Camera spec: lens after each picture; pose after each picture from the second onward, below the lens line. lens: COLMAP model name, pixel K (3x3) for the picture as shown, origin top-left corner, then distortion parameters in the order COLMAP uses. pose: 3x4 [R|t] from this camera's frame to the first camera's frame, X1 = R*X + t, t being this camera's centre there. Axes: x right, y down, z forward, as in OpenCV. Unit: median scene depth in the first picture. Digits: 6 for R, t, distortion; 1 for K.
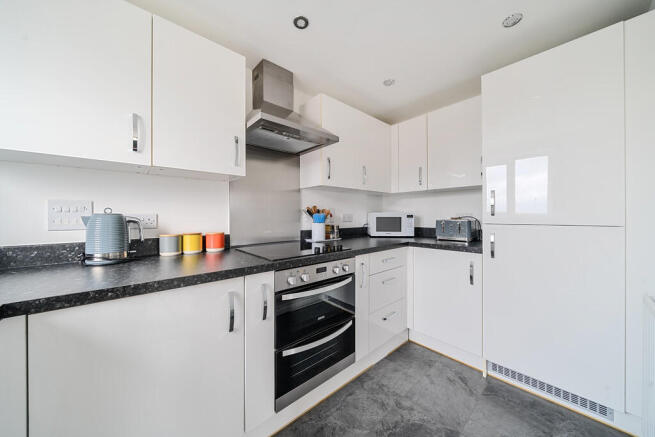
lens RADIAL K [[224.8, 0, 325.4], [0, 224.8, 216.6], [0, 0, 1]] dist [-0.006417, 0.000056]
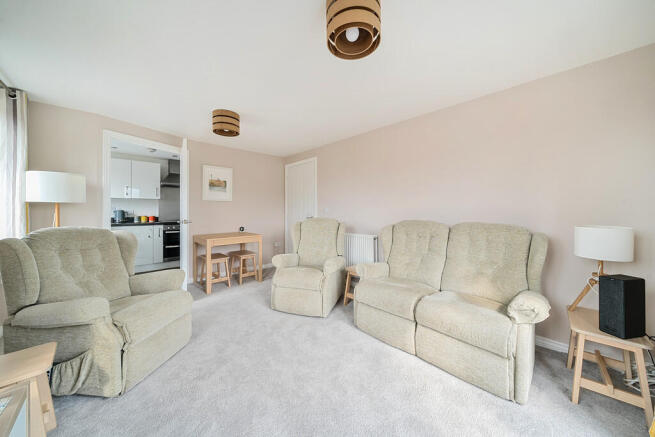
lens RADIAL K [[224.8, 0, 325.4], [0, 224.8, 216.6], [0, 0, 1]] dist [-0.006417, 0.000056]
pose [[0.999756, 0.000859, 0.022092, 2.455929], [-0.001374, 0.999728, 0.023293, 0.002238], [-0.022066, -0.023317, 0.999485, -2.891899]]
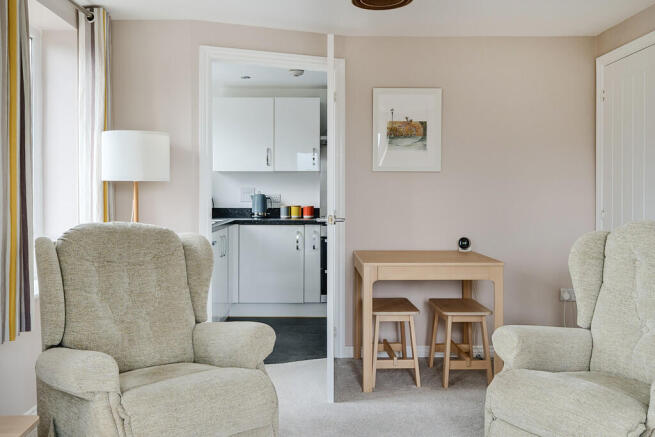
lens RADIAL K [[568.7, 0, 325.9], [0, 568.7, 204.0], [0, 0, 1]] dist [0.001340, -0.000598]
pose [[0.750629, 0.012248, -0.660610, 2.869067], [-0.004671, 0.999902, 0.013231, 0.003198], [0.660707, -0.006846, 0.750613, -2.460838]]
